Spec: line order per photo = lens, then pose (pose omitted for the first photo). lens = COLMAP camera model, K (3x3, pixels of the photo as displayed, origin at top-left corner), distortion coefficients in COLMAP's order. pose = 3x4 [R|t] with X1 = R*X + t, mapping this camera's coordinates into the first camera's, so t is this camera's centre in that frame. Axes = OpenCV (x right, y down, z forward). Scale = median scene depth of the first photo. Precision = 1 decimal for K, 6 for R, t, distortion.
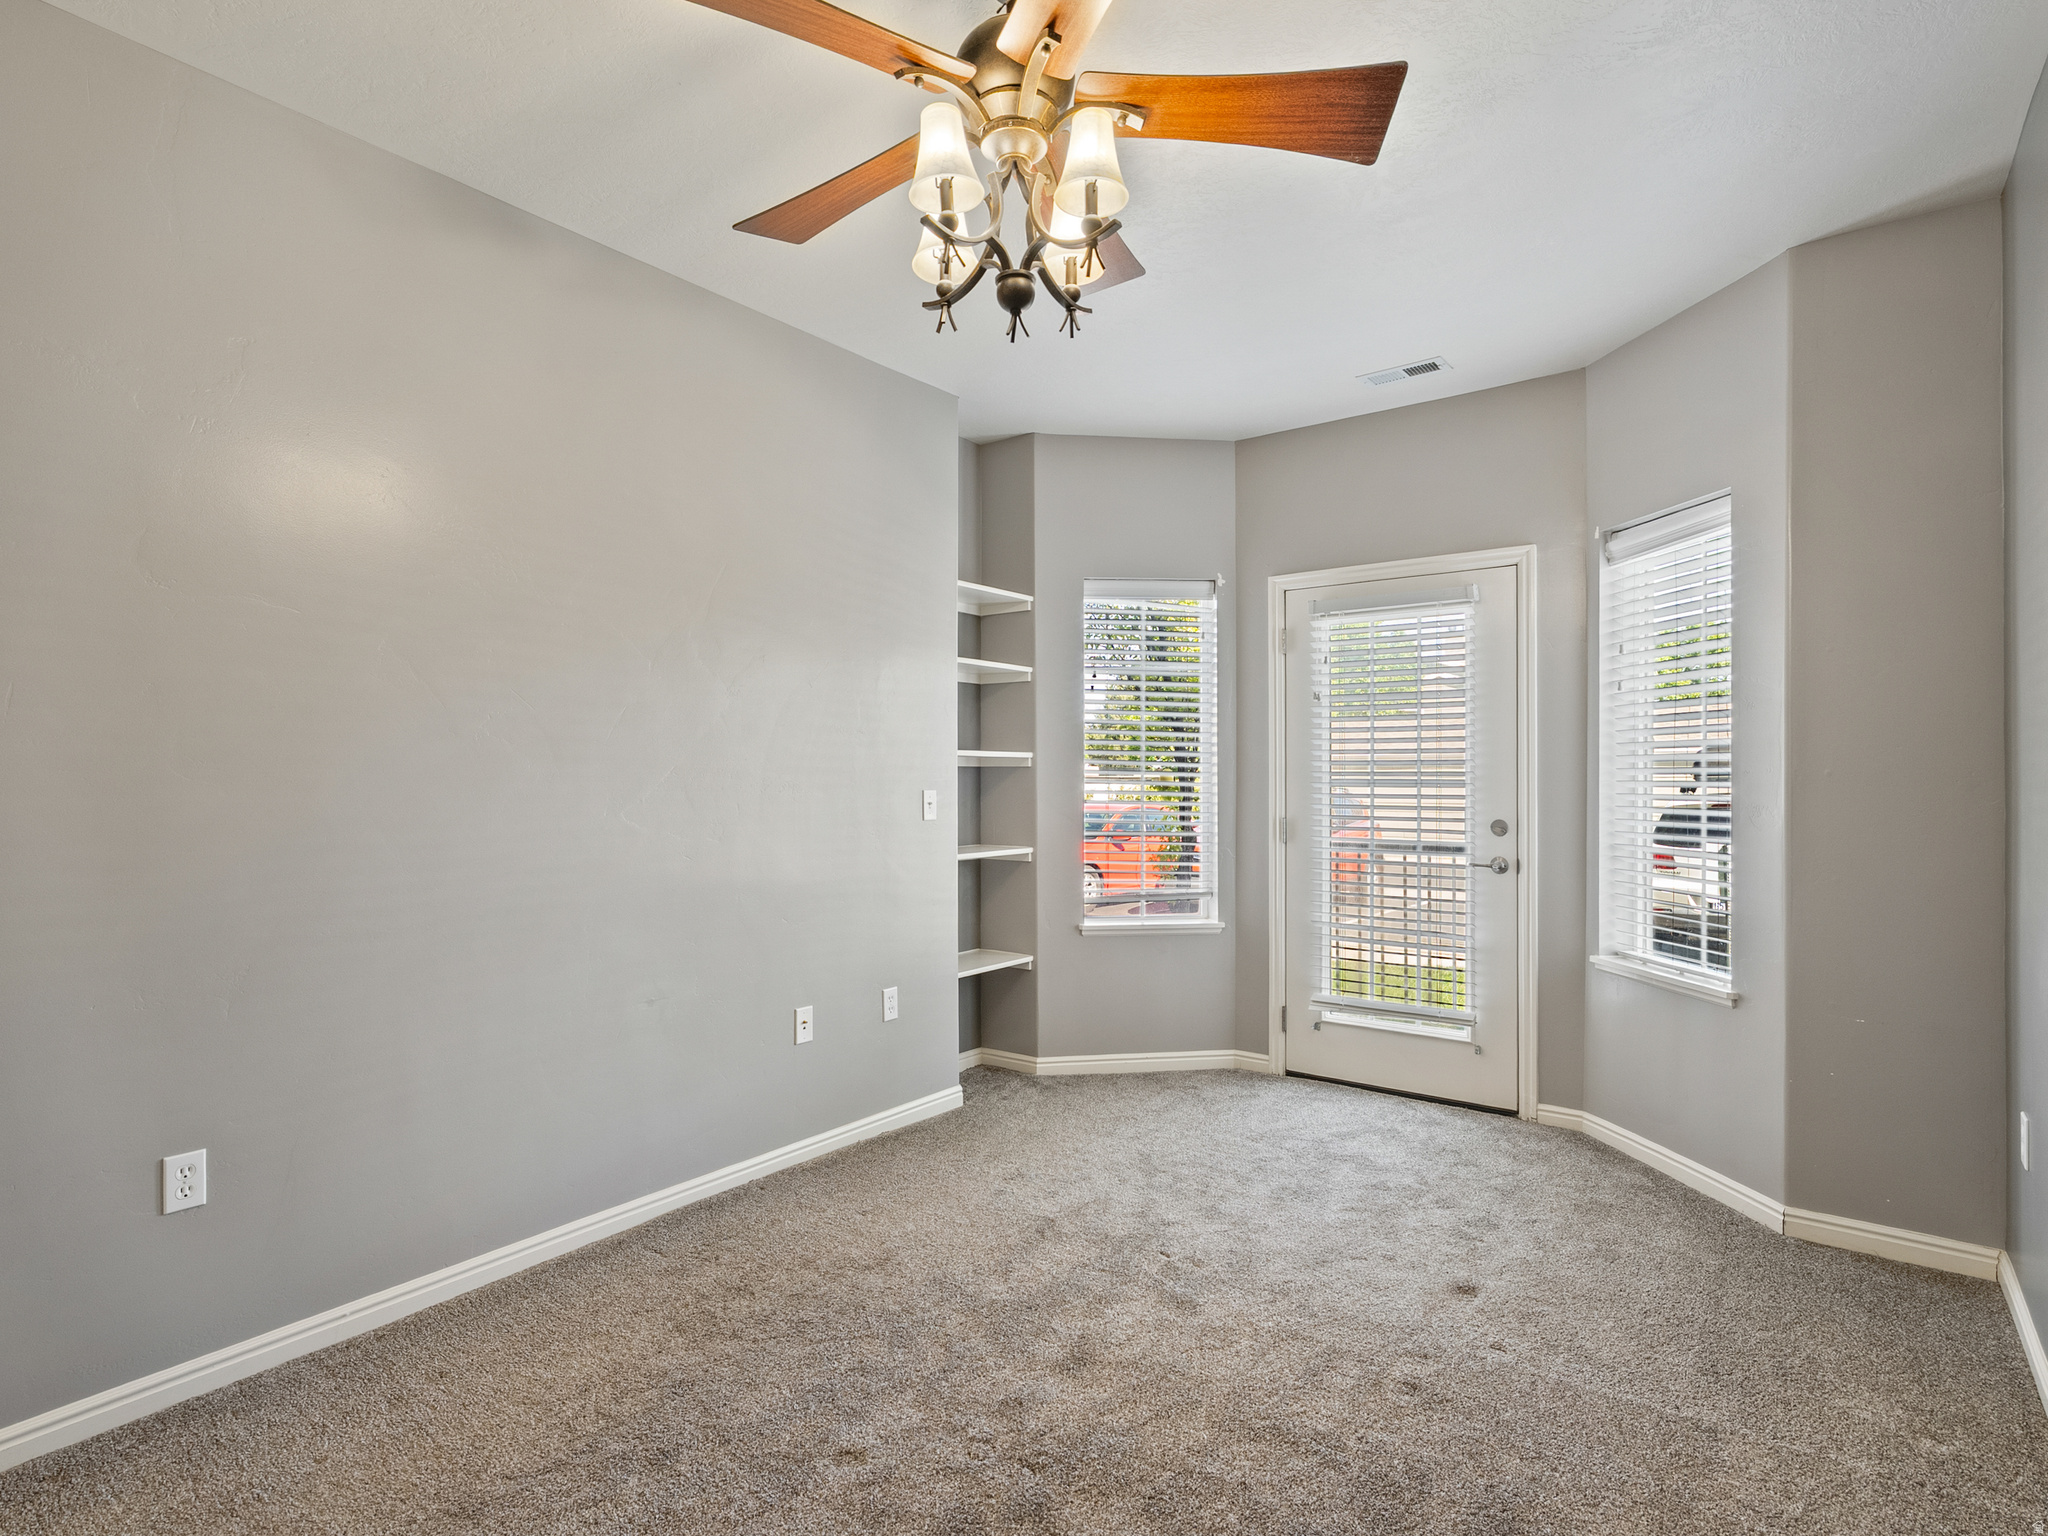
lens RADIAL K [[1043.0, 0, 1013.0], [0, 1043.0, 769.8], [0, 0, 1]] dist [-0.009837, 0.005908]
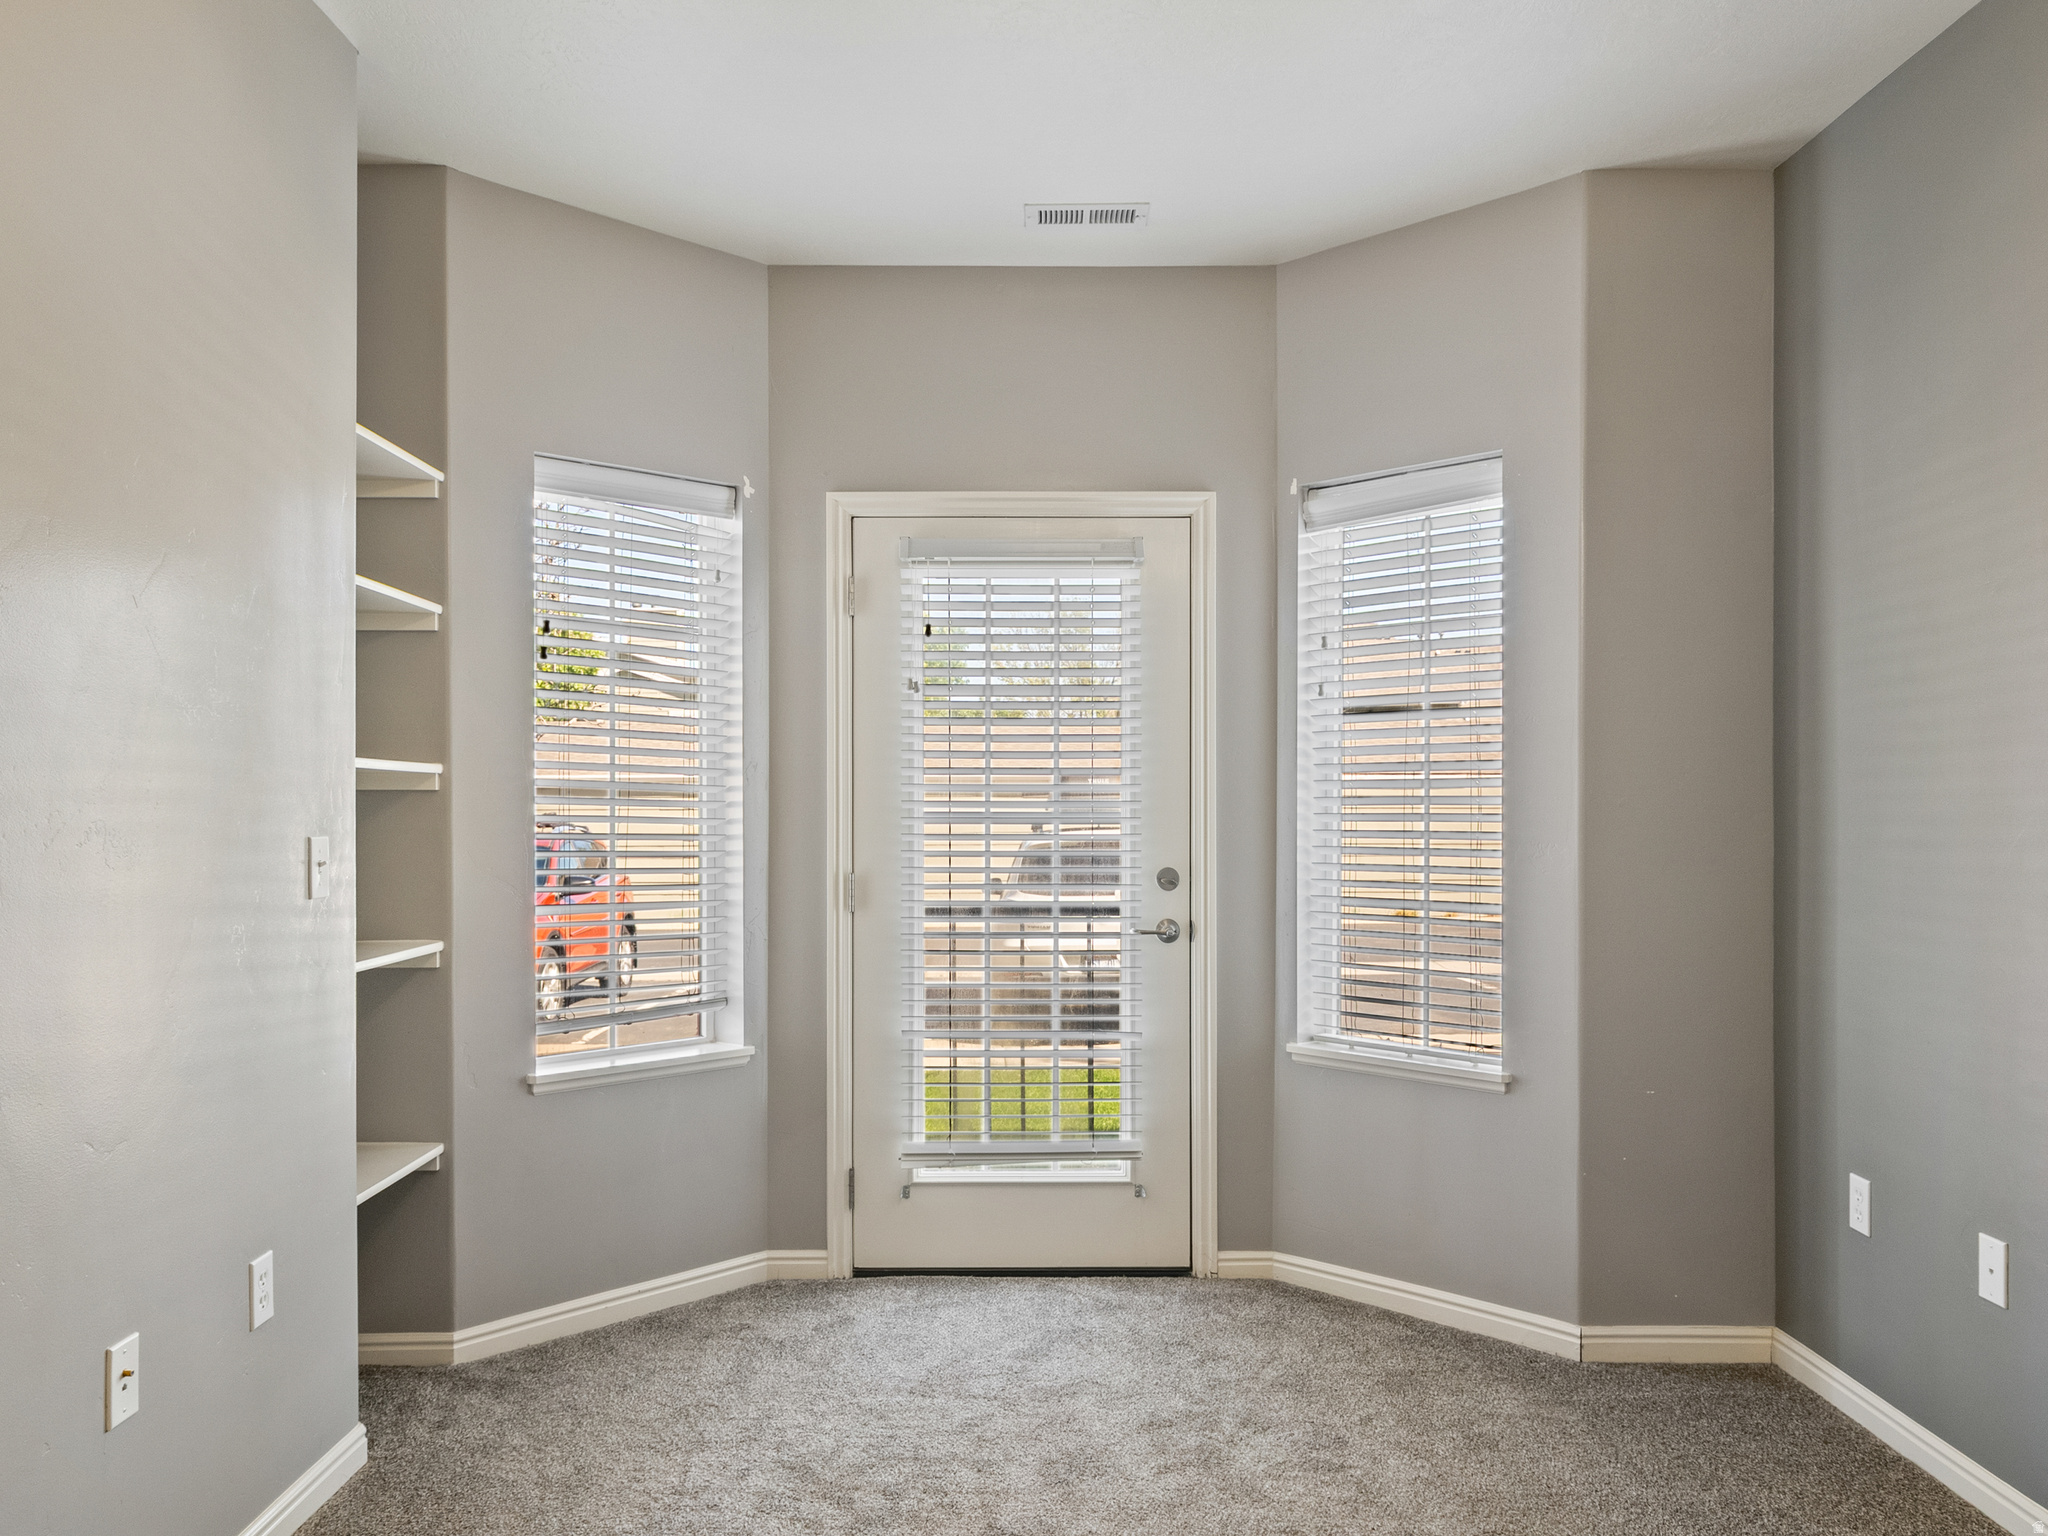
lens RADIAL K [[1504.3, 0, 1013.3], [0, 1504.3, 802.4], [0, 0, 1]] dist [0.005107, 0.002904]
pose [[0.792758, 0.001261, 0.609536, -0.254535], [-0.002190, 0.999997, 0.000781, 0.002023], [-0.609533, -0.001954, 0.792758, 0.239435]]
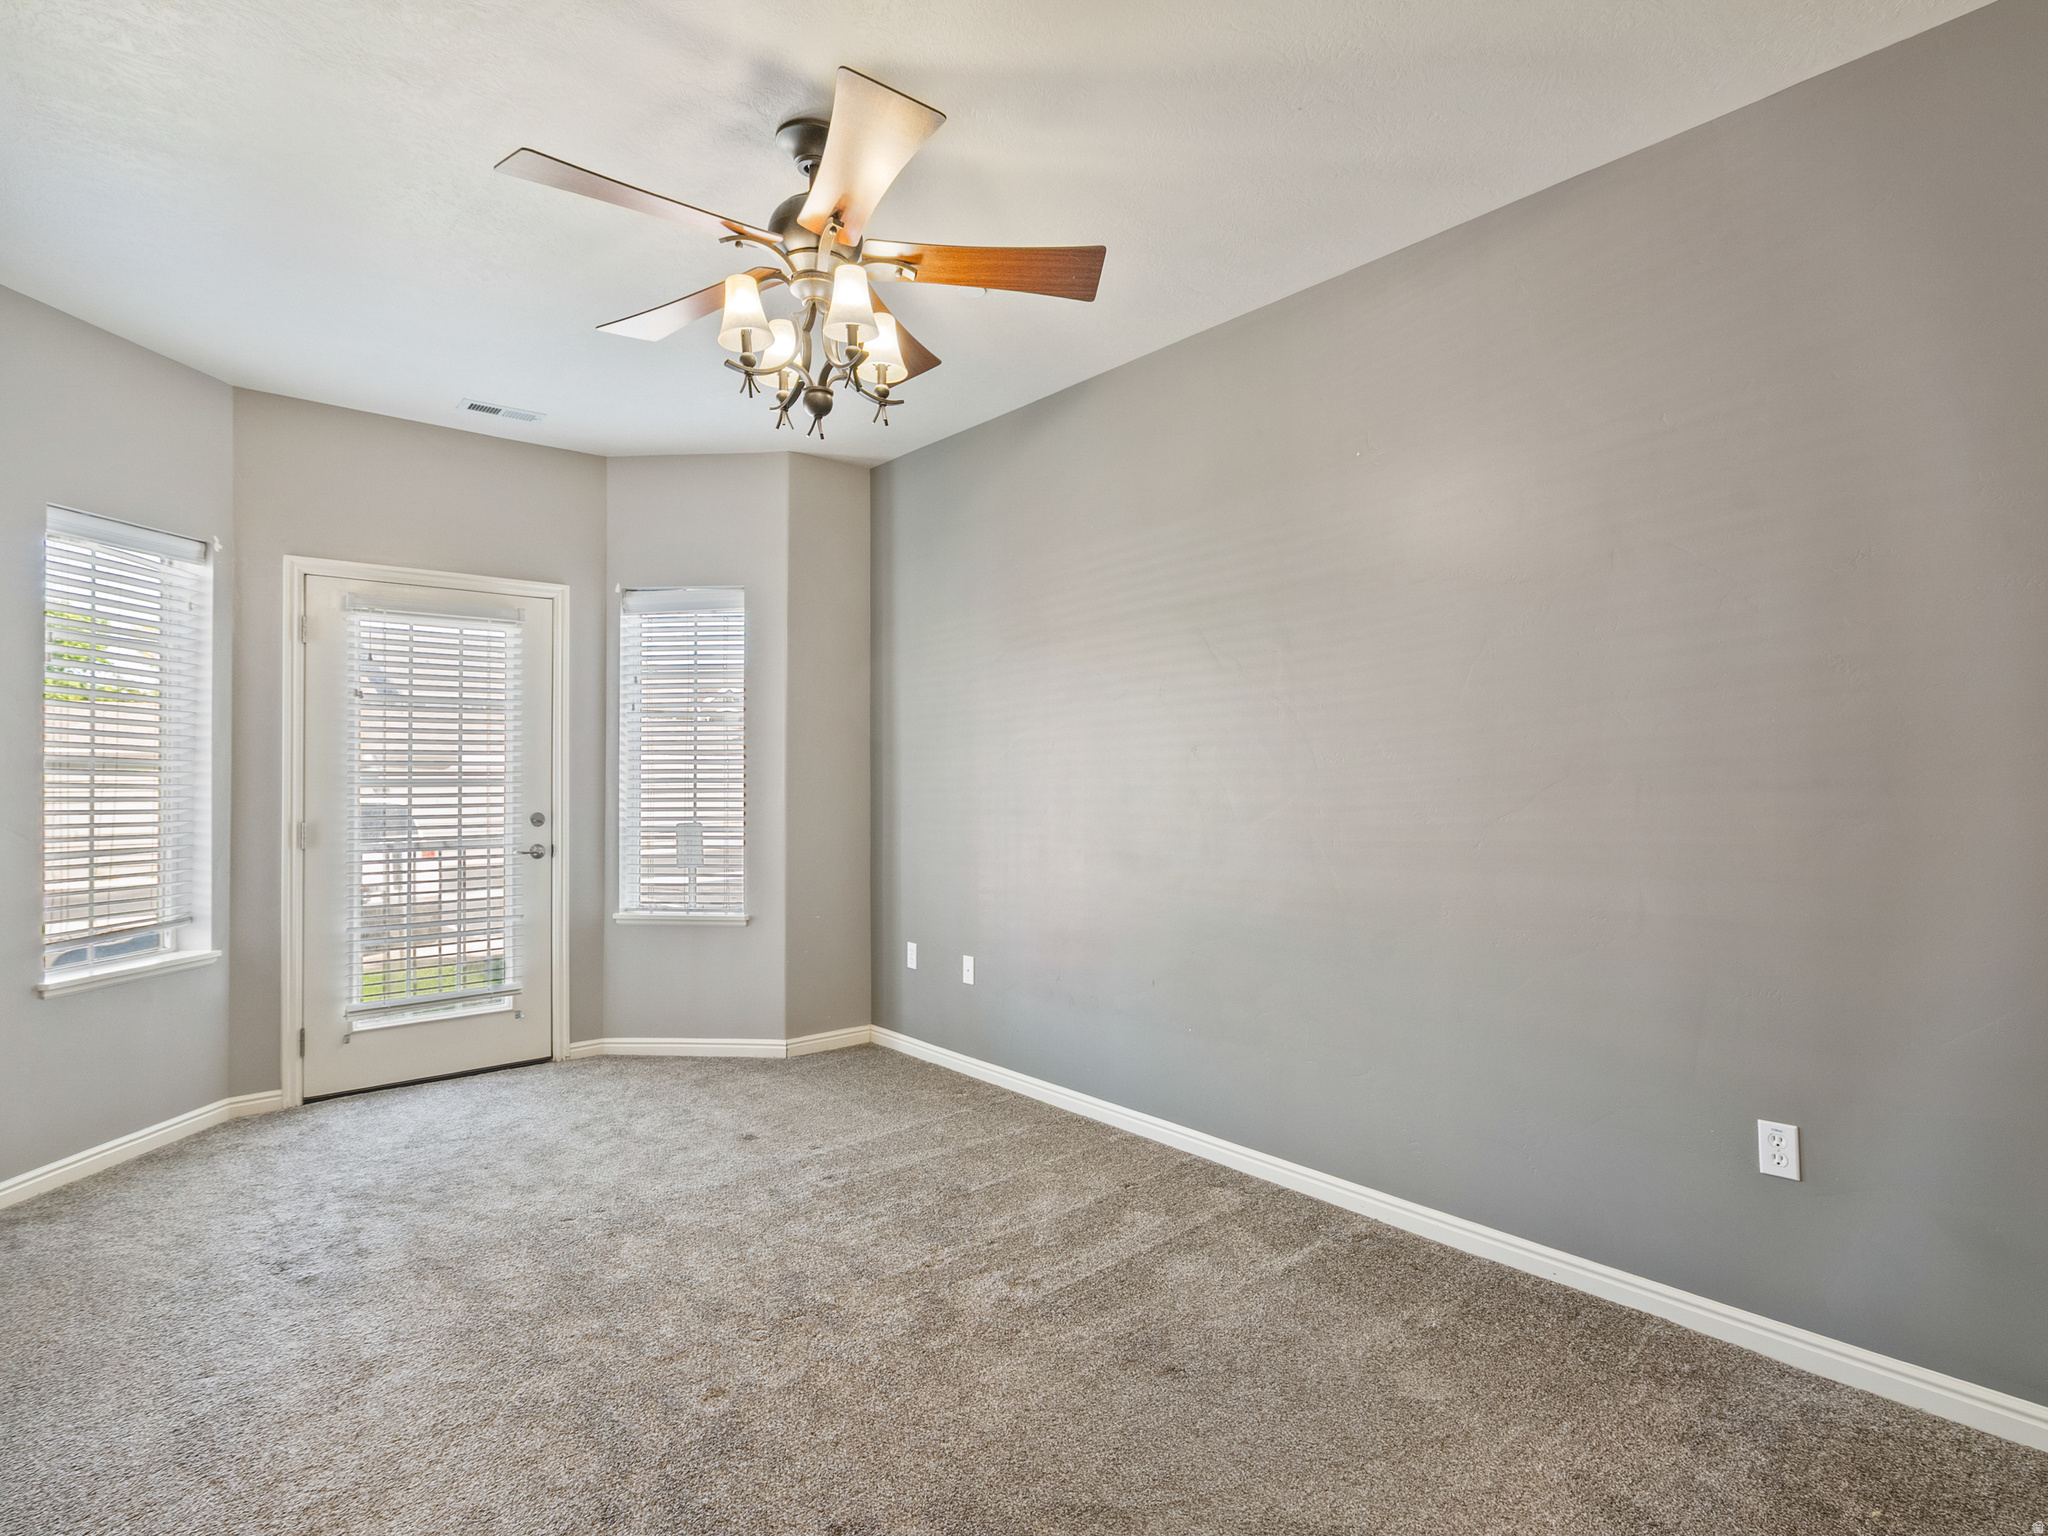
lens RADIAL K [[1043.0, 0, 1011.5], [0, 1043.0, 760.1], [0, 0, 1]] dist [-0.009837, 0.005908]
pose [[0.221259, 0.013145, 0.975126, -0.561926], [0.000382, 0.999908, -0.013566, 0.004967], [-0.975215, 0.003374, 0.221234, 0.219855]]
